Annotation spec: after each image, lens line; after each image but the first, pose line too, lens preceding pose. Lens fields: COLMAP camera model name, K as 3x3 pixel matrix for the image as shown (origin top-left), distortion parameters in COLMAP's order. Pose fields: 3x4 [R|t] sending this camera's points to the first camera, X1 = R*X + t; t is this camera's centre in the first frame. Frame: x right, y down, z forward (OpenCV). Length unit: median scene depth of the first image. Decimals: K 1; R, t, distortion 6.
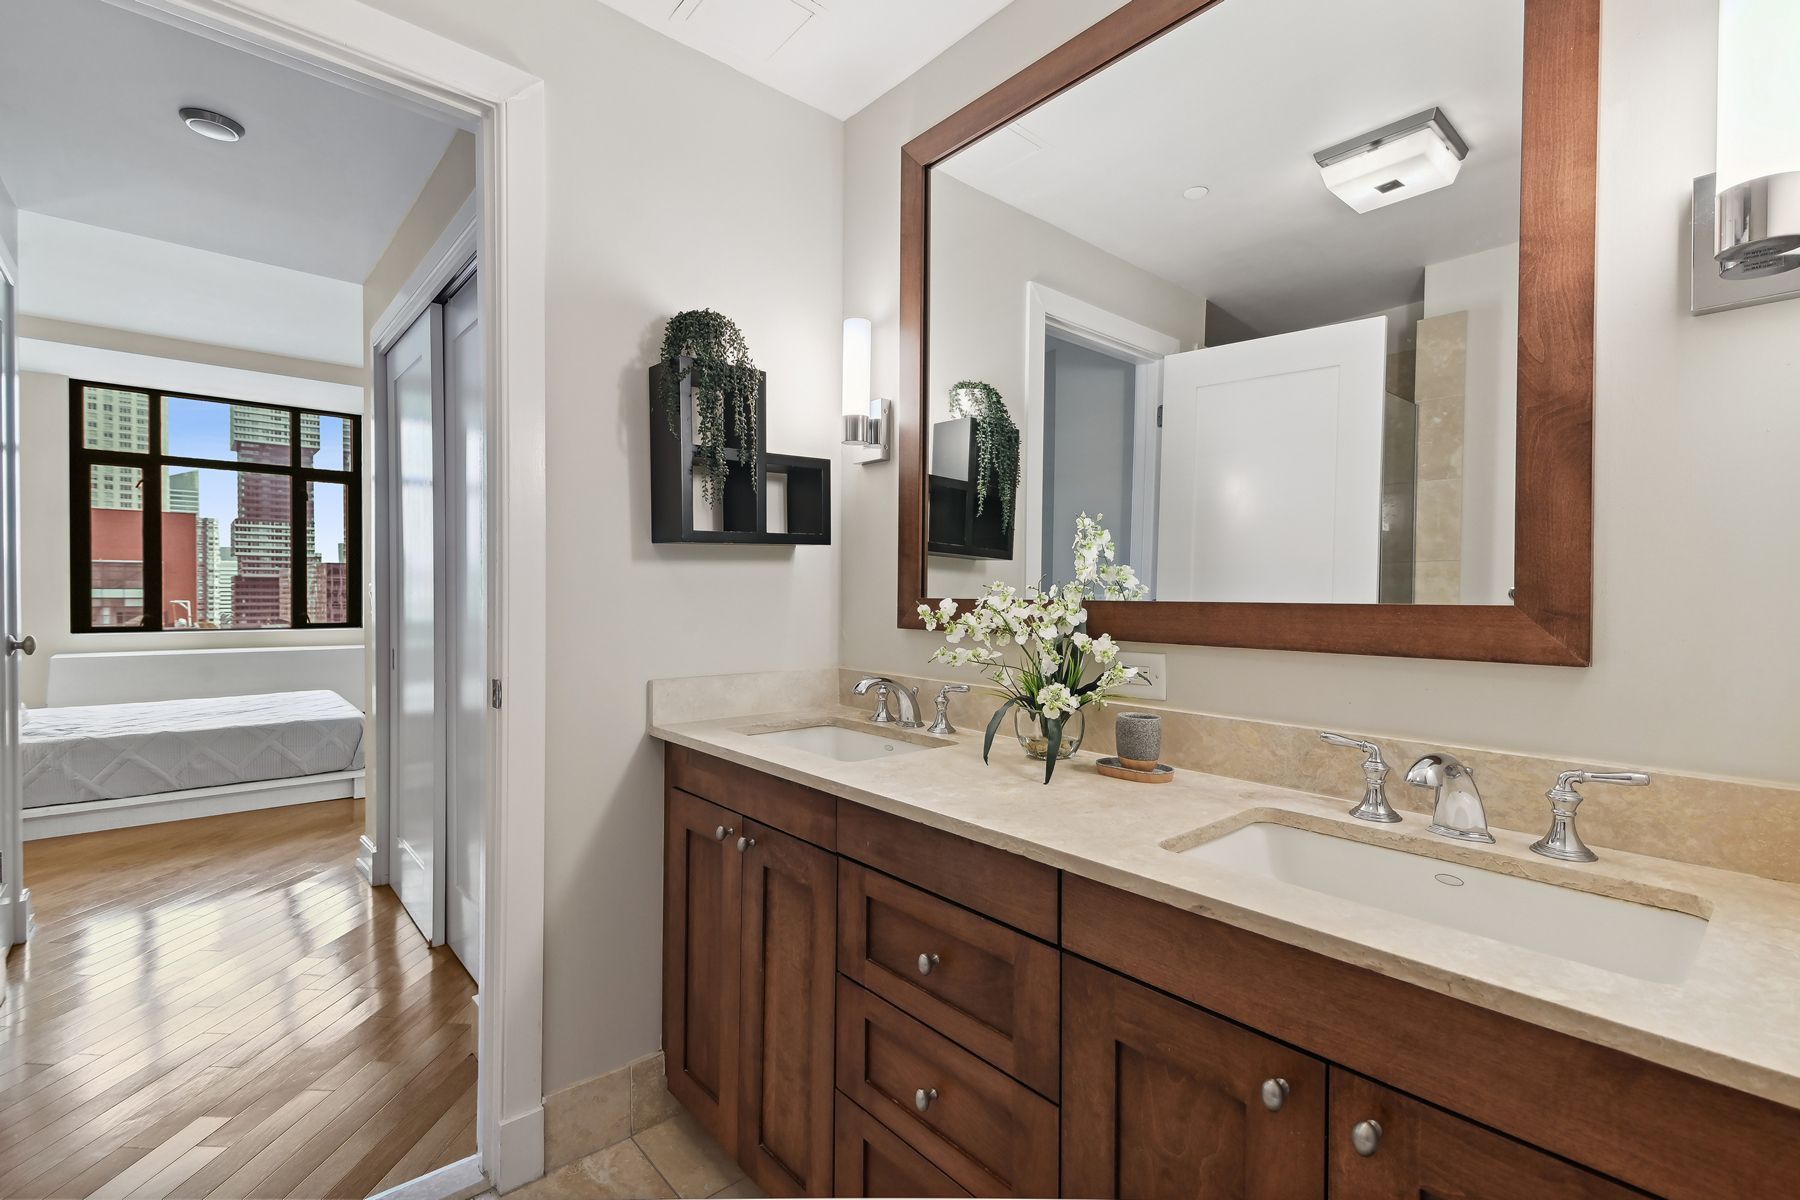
lens RADIAL K [[803.0, 0, 900.0], [0, 803.0, 600.0], [0, 0, 1]] dist [0.038272, -0.016035]
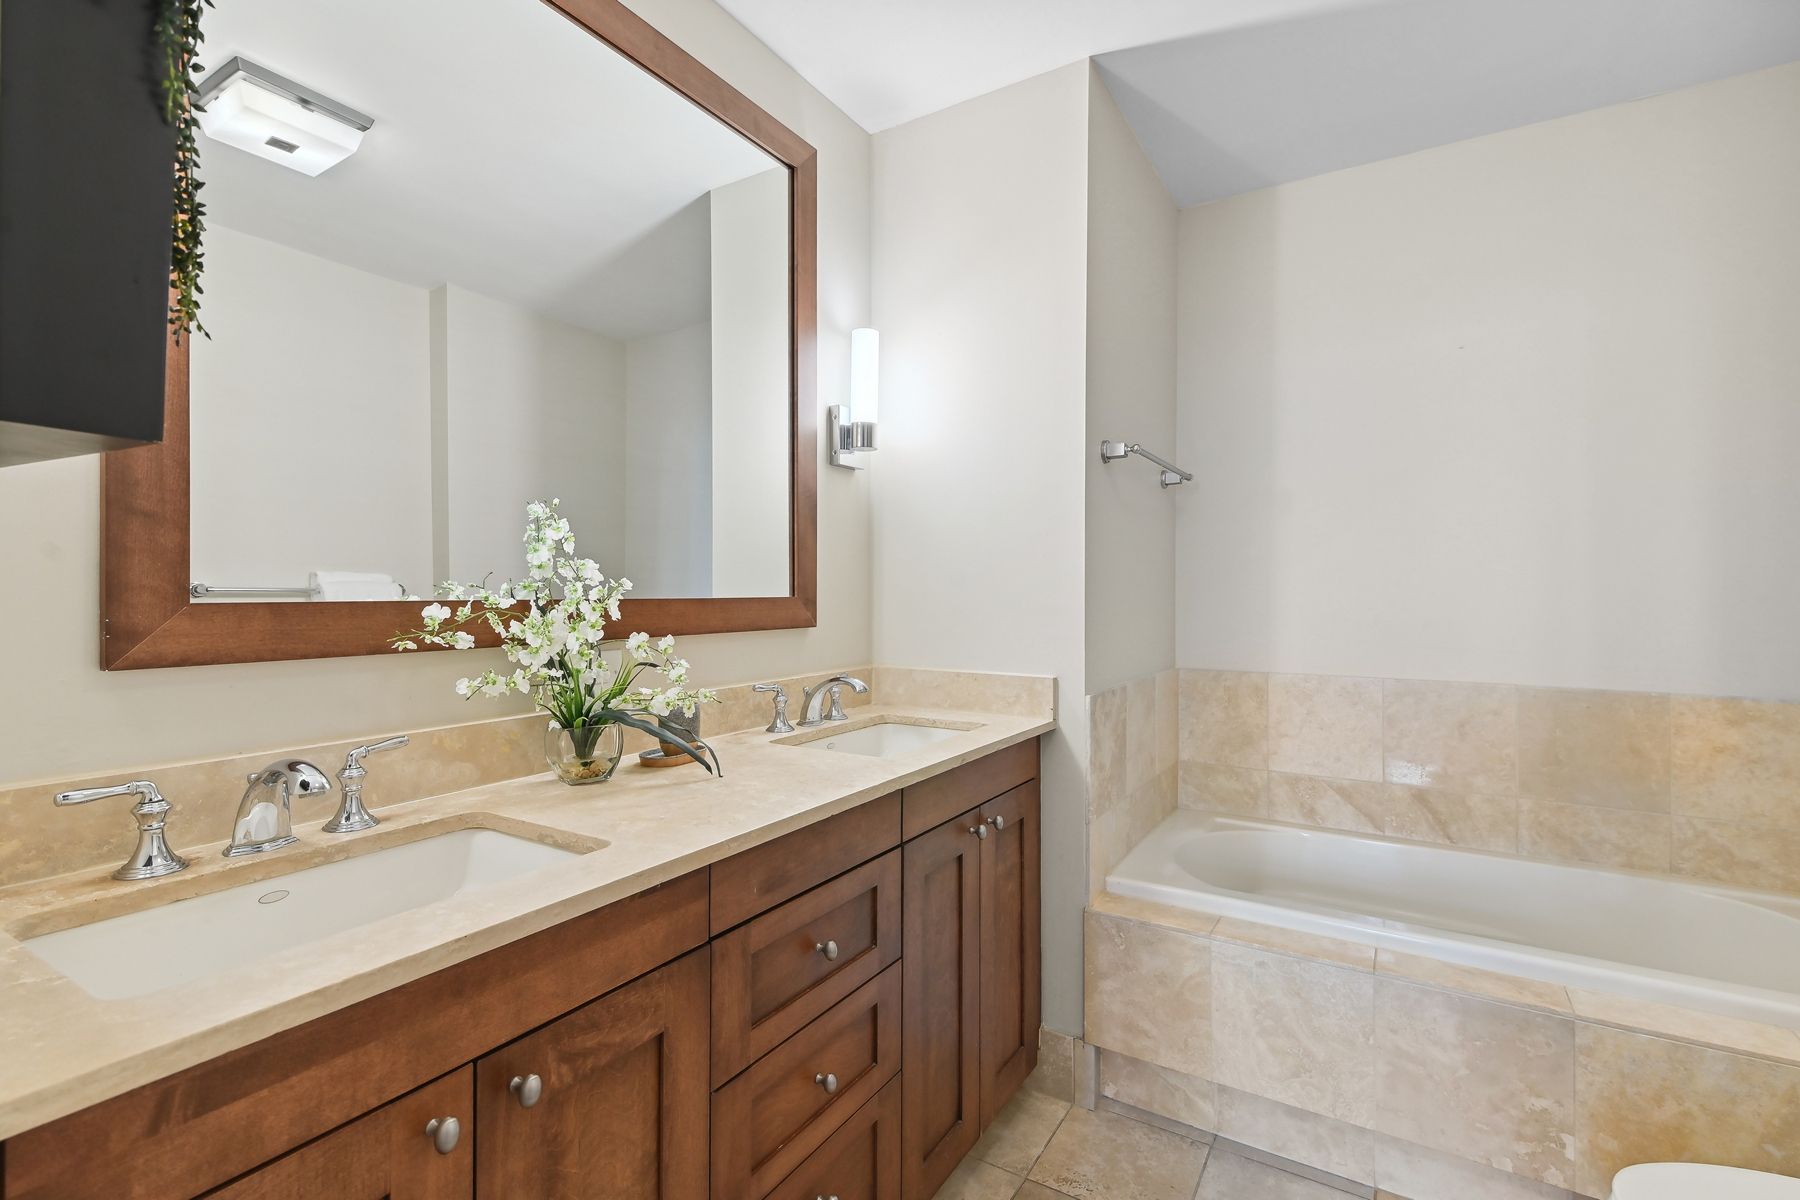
lens RADIAL K [[825.6, 0, 926.3], [0, 825.6, 596.0], [0, 0, 1]] dist [0.024507, -0.000837]
pose [[-0.316341, -0.010463, 0.948588, -0.870215], [0.013449, 0.999789, 0.015513, -0.015756], [-0.948550, 0.017665, -0.316134, 1.043094]]
